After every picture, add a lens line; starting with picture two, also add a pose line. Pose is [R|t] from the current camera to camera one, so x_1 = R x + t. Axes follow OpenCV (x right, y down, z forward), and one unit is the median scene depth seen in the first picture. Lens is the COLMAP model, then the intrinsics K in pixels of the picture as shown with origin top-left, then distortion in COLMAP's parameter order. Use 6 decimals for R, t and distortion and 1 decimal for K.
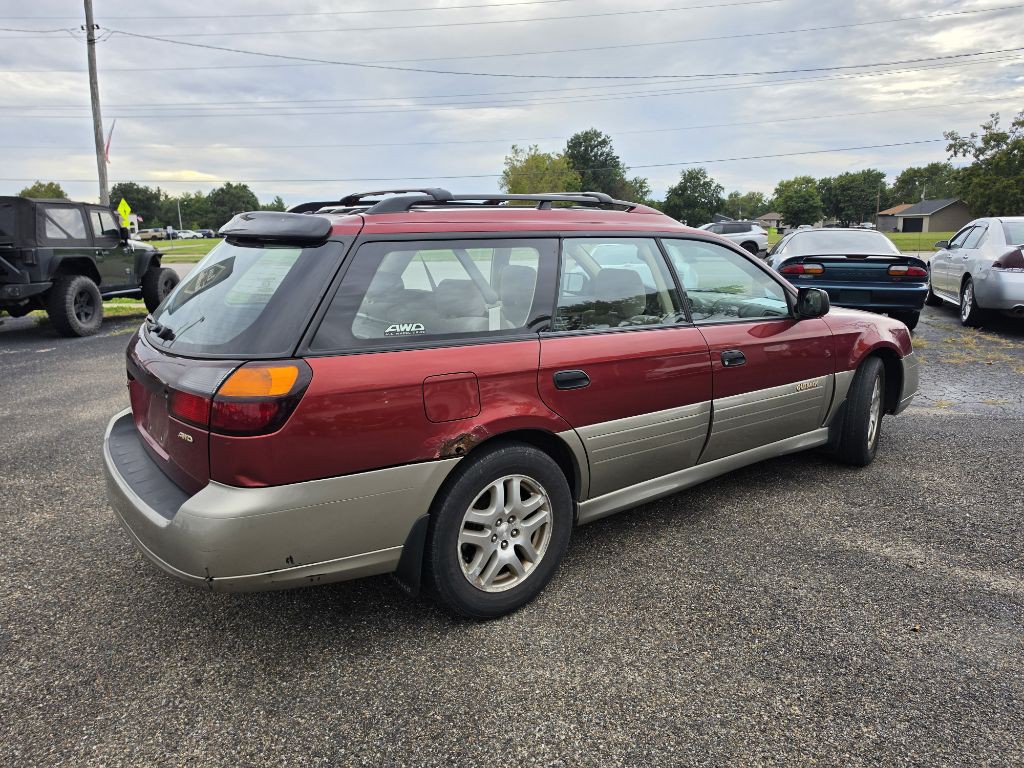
lens RADIAL K [[707.9, 0, 511.7], [0, 707.9, 387.7], [0, 0, 1]] dist [0.036954, -0.037157]
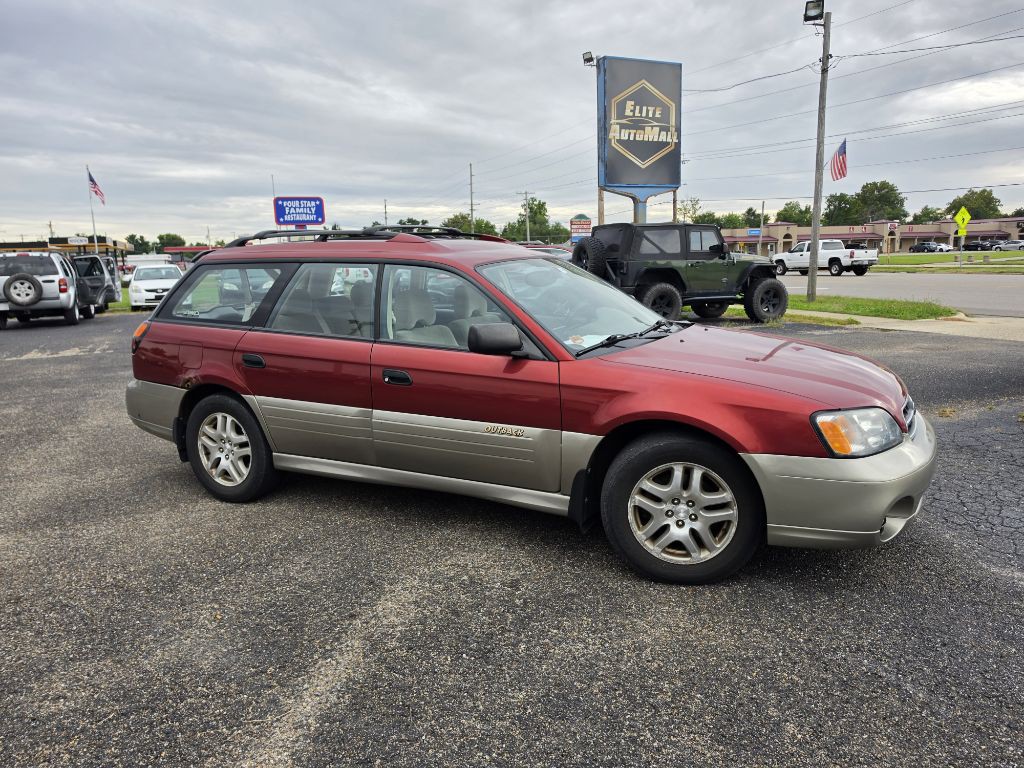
lens RADIAL K [[709.9, 0, 523.0], [0, 709.9, 392.8], [0, 0, 1]] dist [0.051895, -0.063022]
pose [[0.427922, 0.173672, -0.886973, 0.494811], [-0.176311, 0.978552, 0.106542, -0.060826], [0.886452, 0.110792, 0.449364, 0.254528]]
